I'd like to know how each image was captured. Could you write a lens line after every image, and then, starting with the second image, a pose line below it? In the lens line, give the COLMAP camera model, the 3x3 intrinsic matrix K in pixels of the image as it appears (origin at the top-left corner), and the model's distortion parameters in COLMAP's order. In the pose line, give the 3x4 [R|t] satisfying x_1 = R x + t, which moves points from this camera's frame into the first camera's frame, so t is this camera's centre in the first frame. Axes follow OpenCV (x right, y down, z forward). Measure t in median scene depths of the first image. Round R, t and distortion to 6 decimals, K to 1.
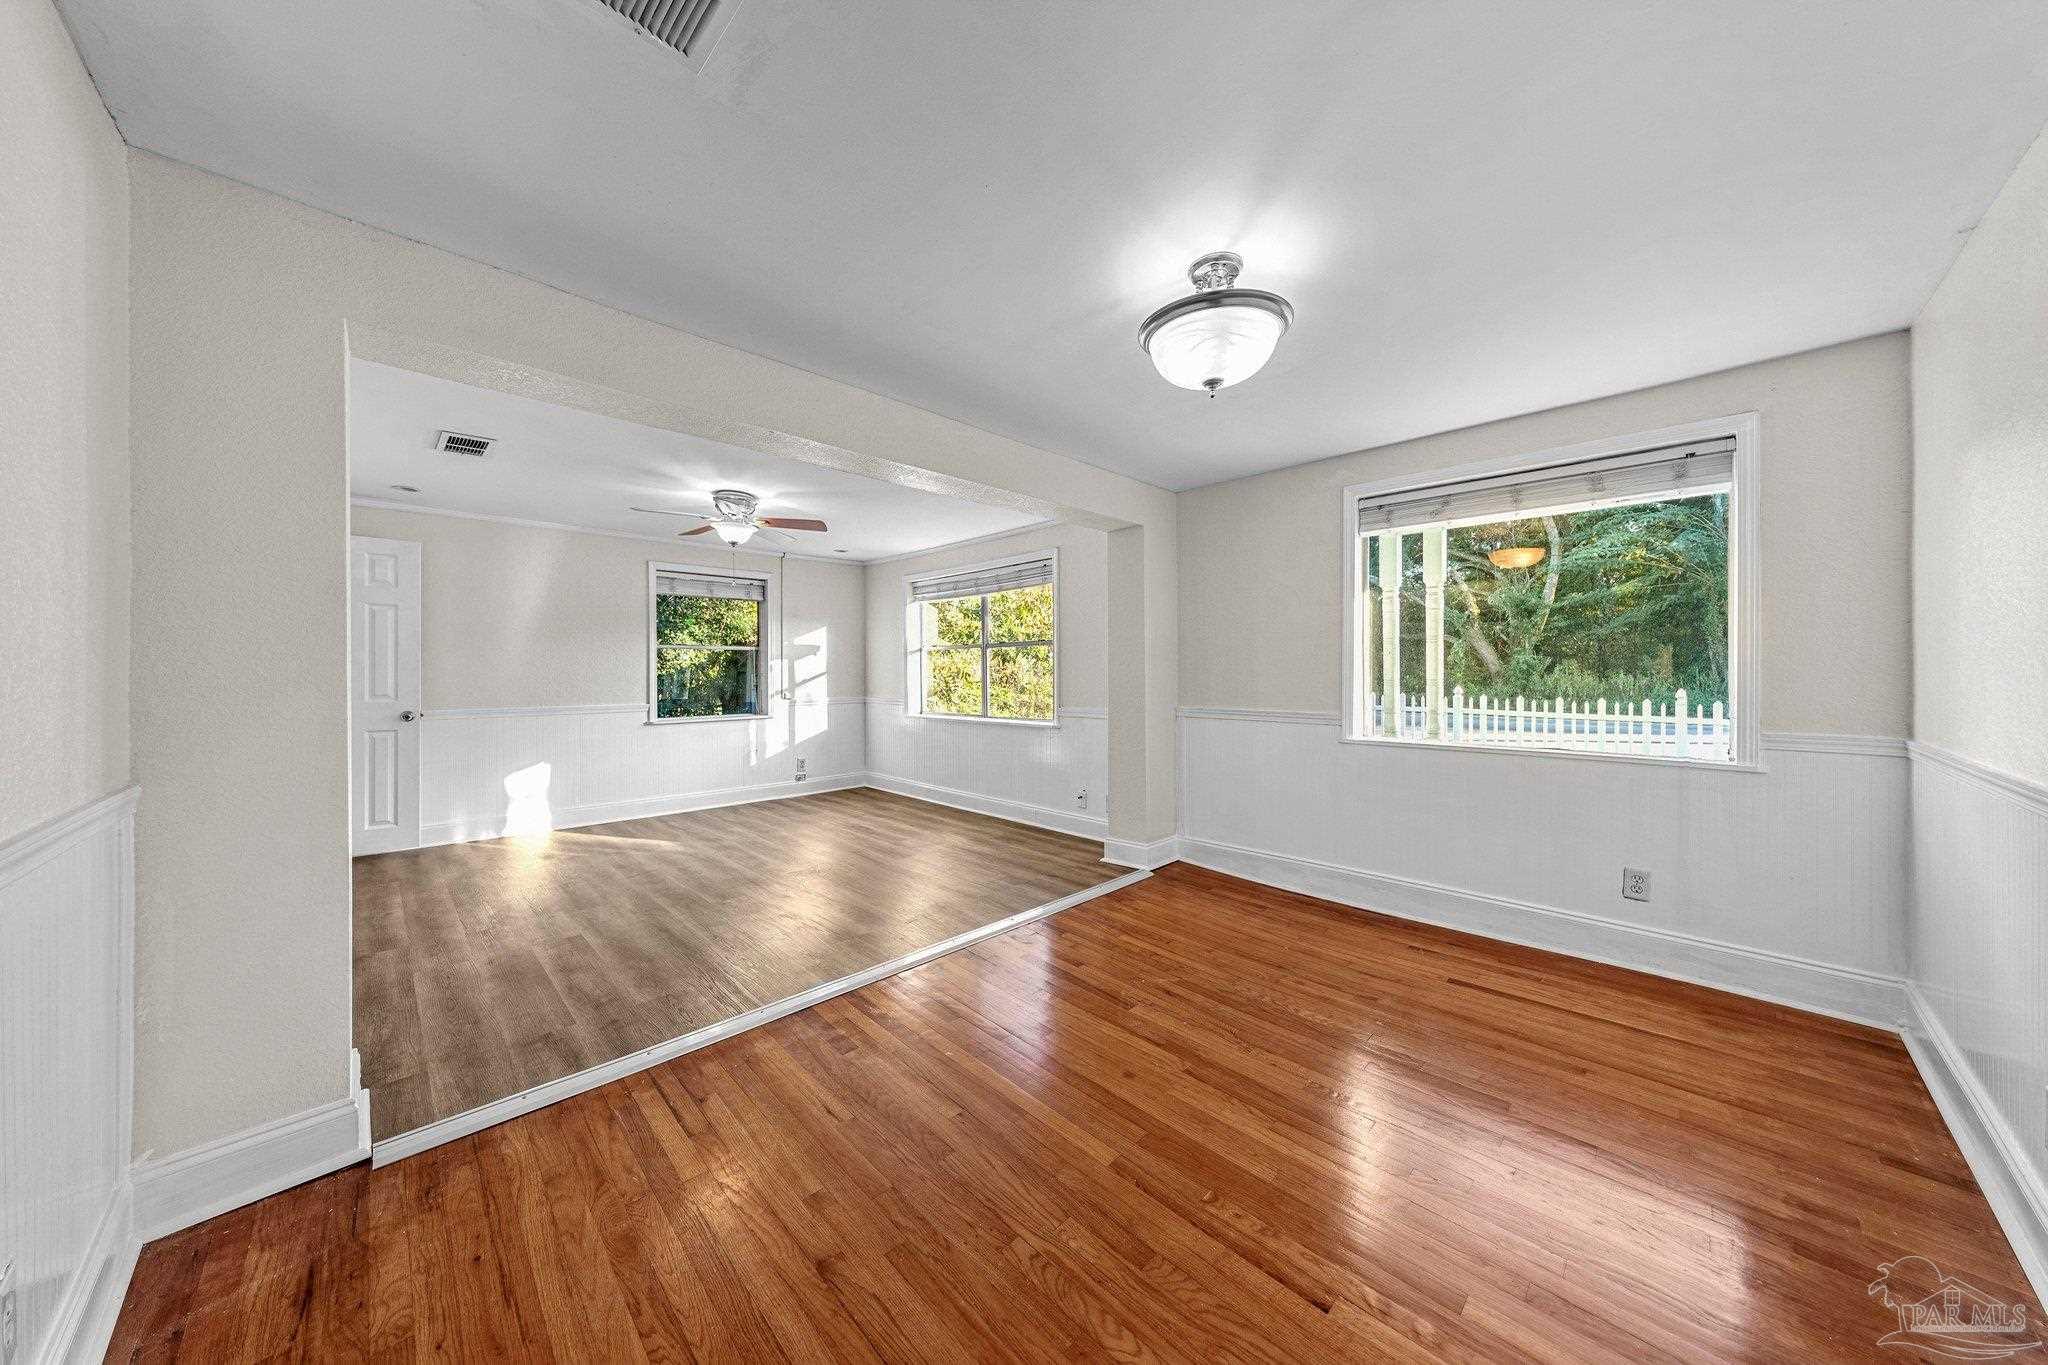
lens RADIAL K [[673.6, 0, 1023.9], [0, 673.6, 671.7], [0, 0, 1]] dist [-0.000263, -0.000033]
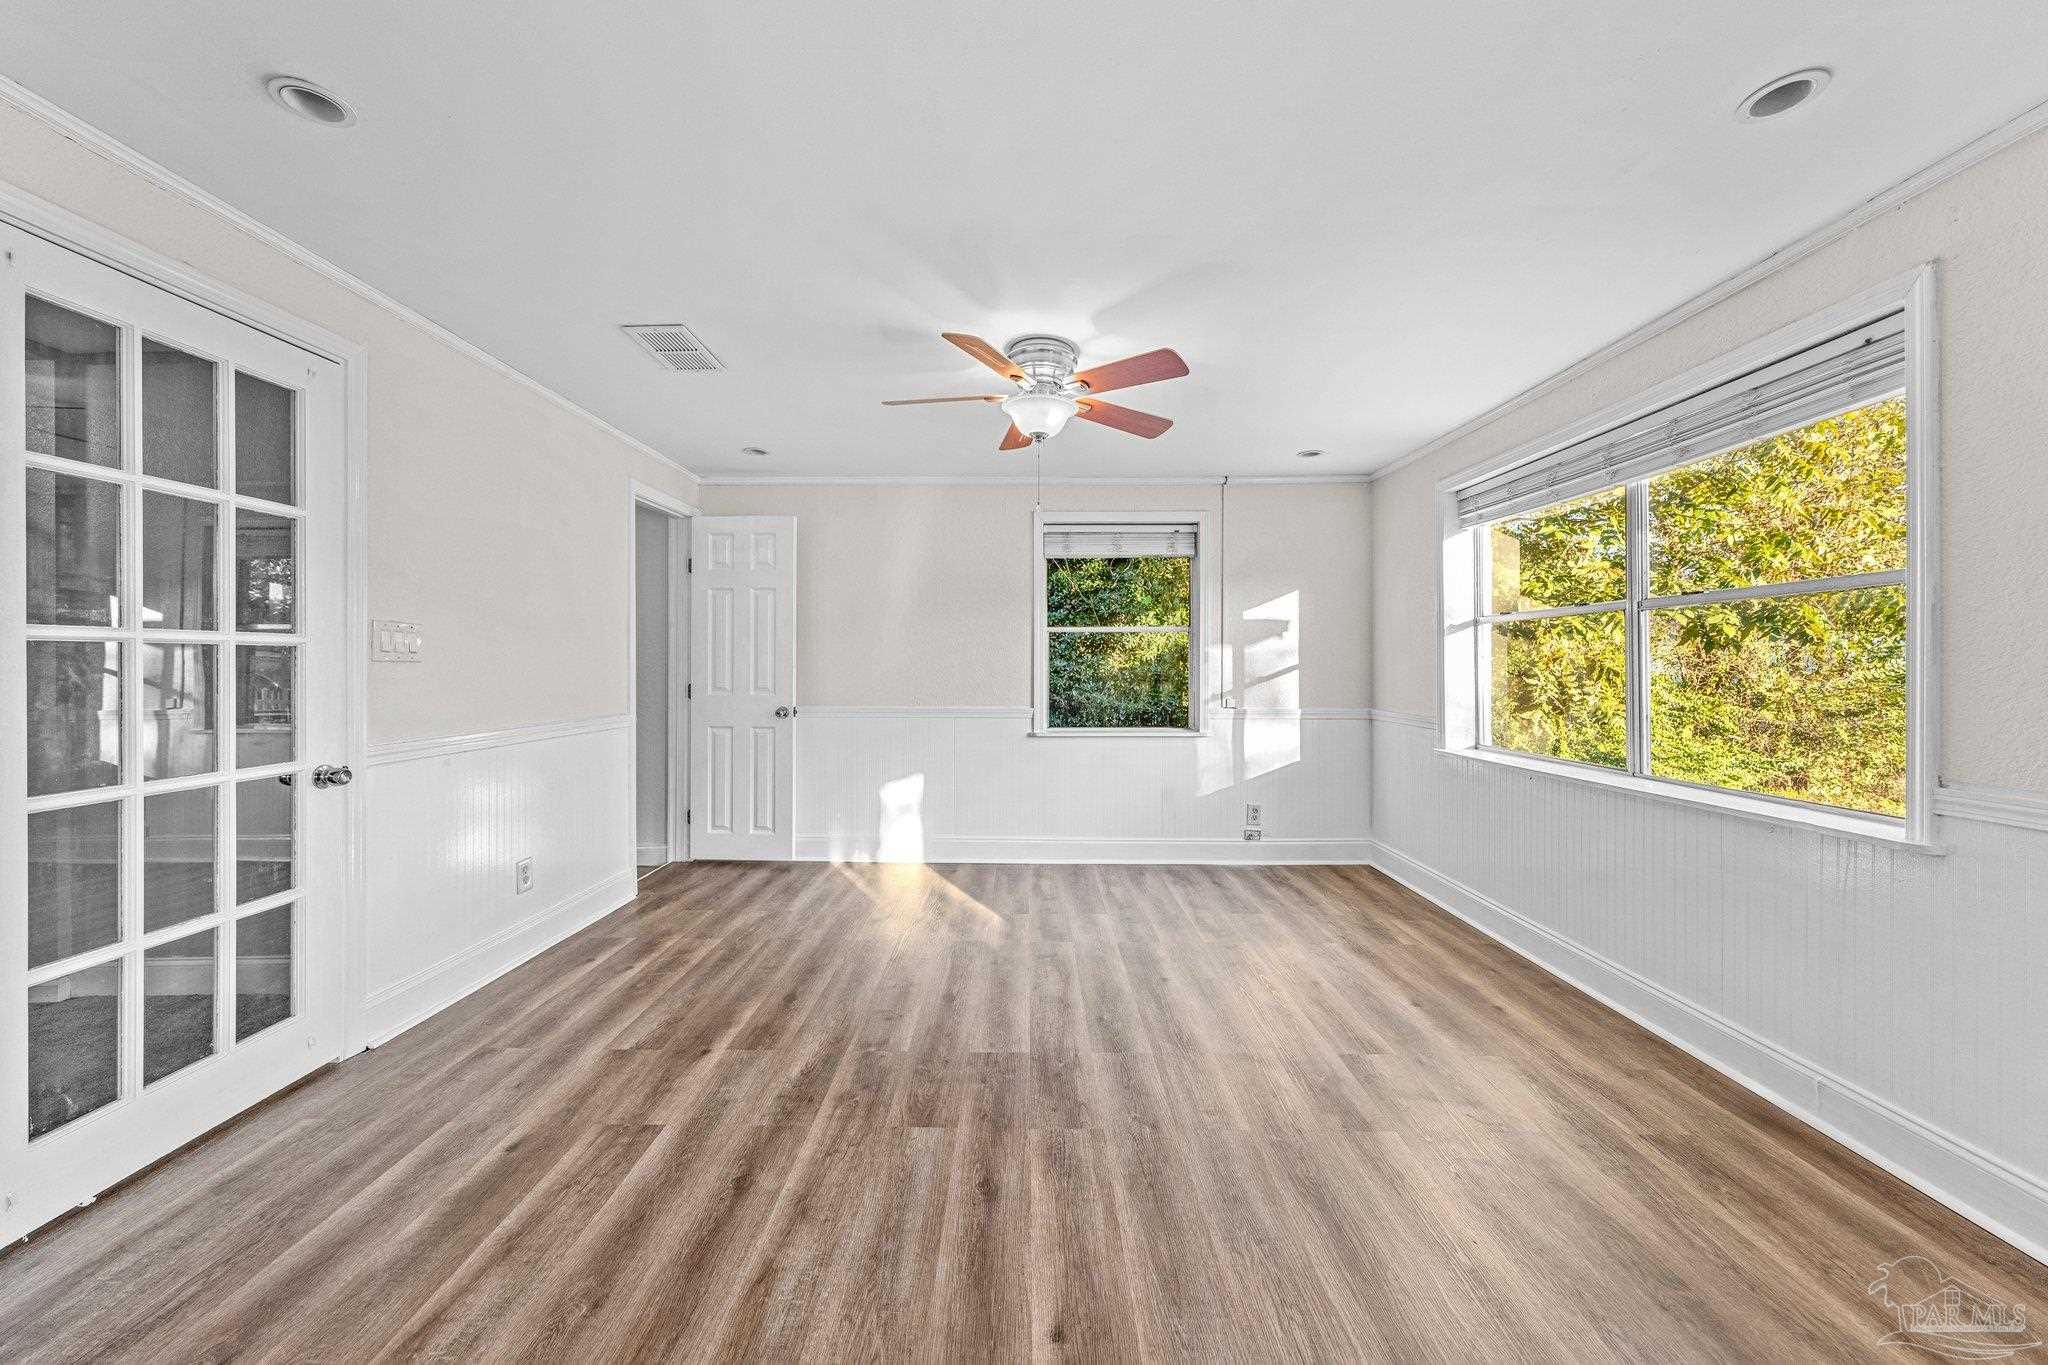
lens RADIAL K [[738.1, 0, 1018.4], [0, 738.1, 662.6], [0, 0, 1]] dist [0.004848, -0.000005]
pose [[0.707127, 0.003519, -0.707077, -0.003349], [-0.004780, 0.999989, 0.000196, -0.000987], [0.707070, 0.003241, 0.707136, 0.369828]]
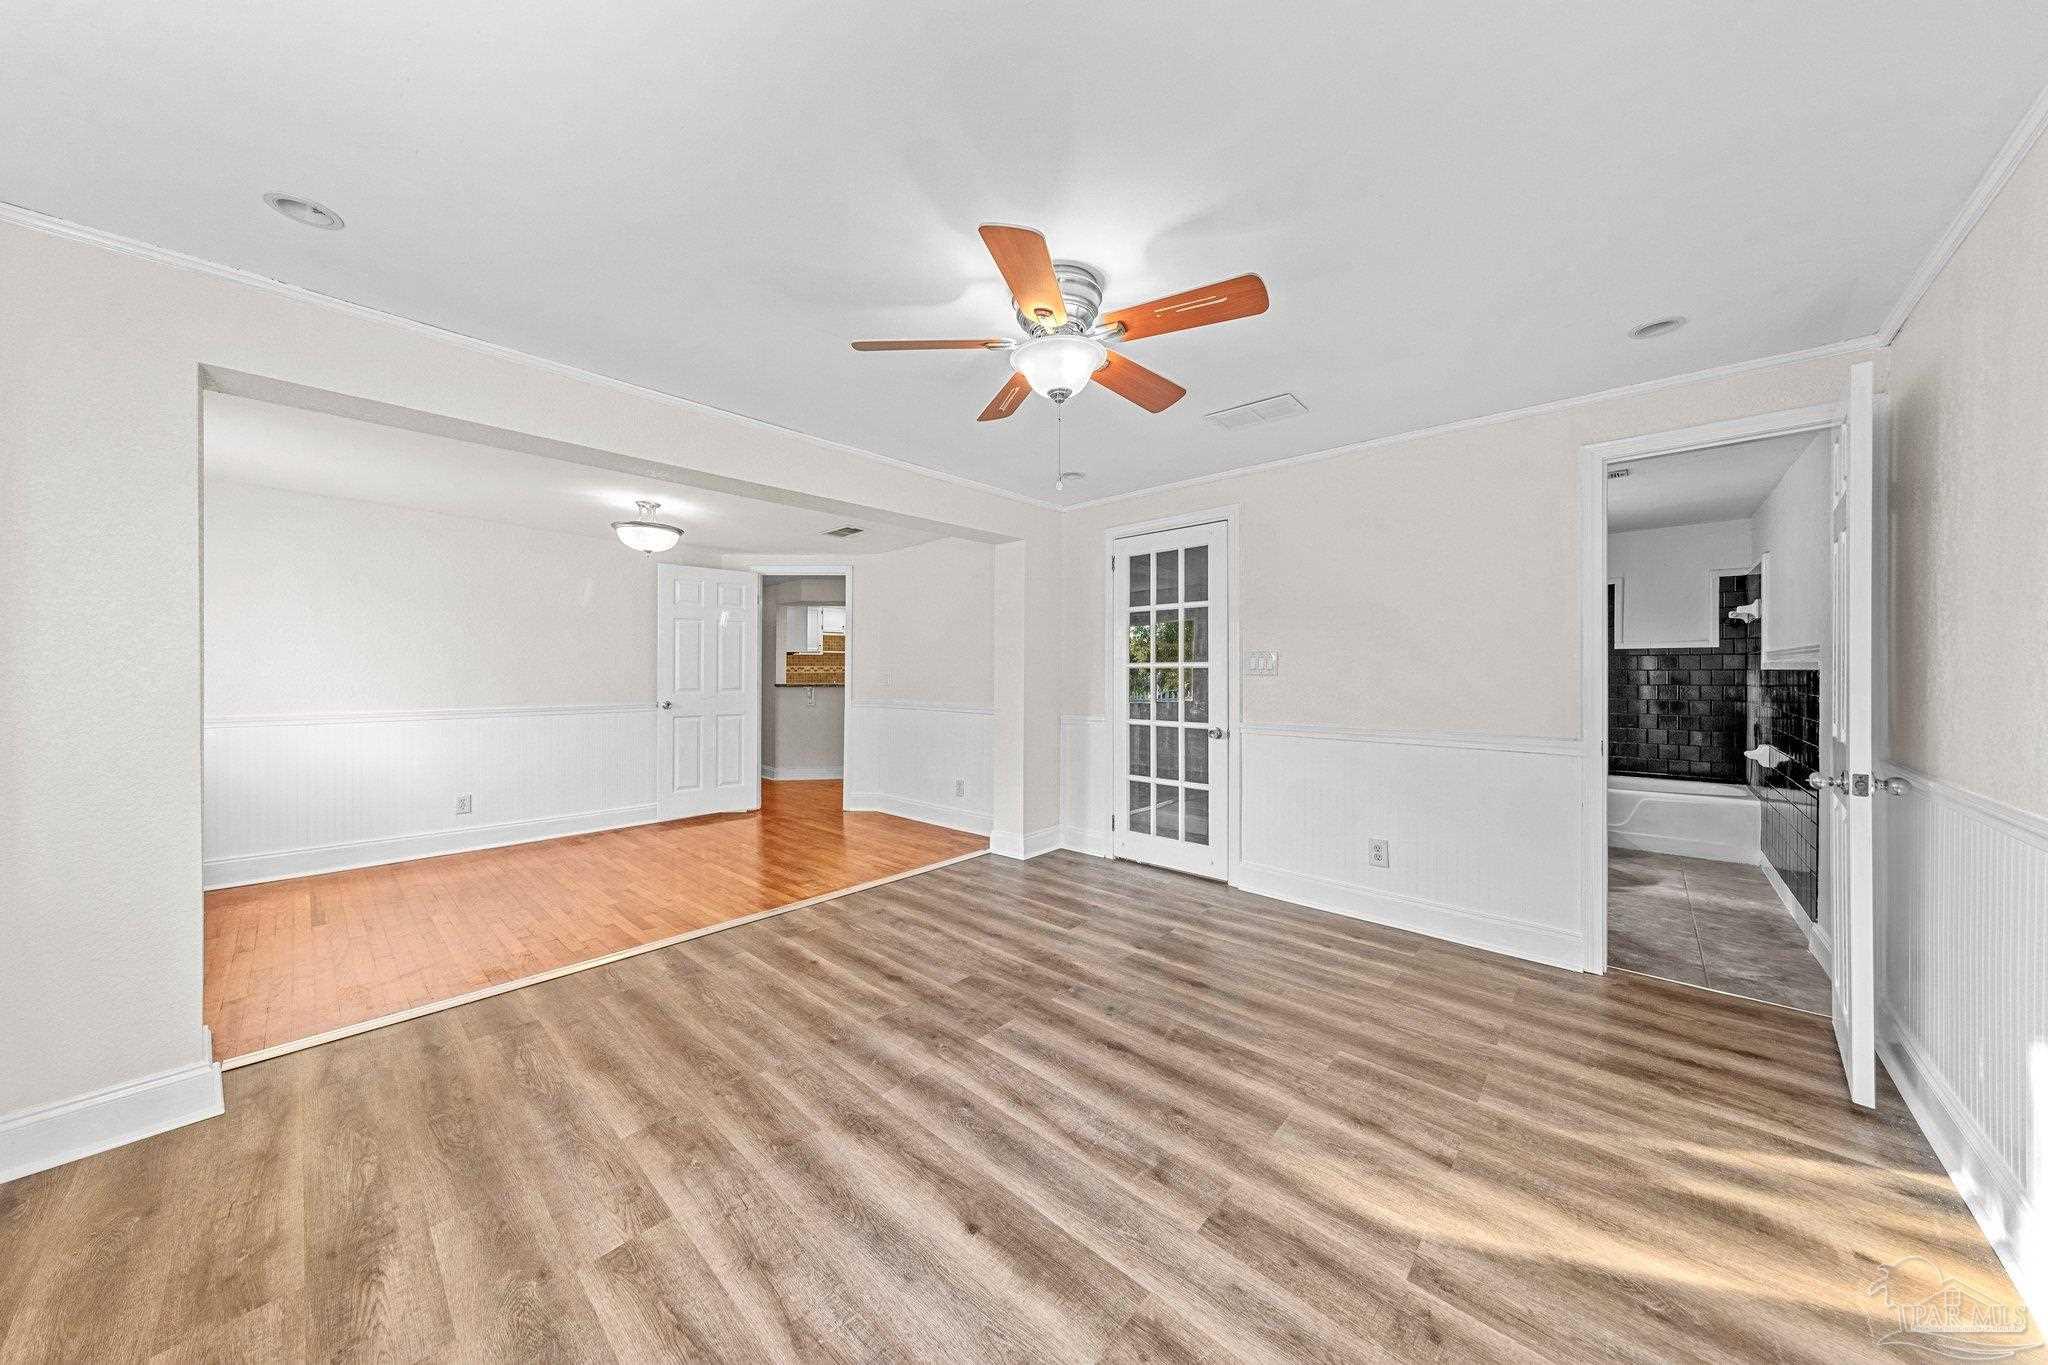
lens RADIAL K [[673.6, 0, 1033.8], [0, 673.6, 676.2], [0, 0, 1]] dist [-0.000263, -0.000033]
pose [[-0.998313, 0.003439, -0.057953, -0.261161], [0.002830, 0.999940, 0.010580, -0.006005], [0.057986, 0.010398, -0.998263, 0.975759]]
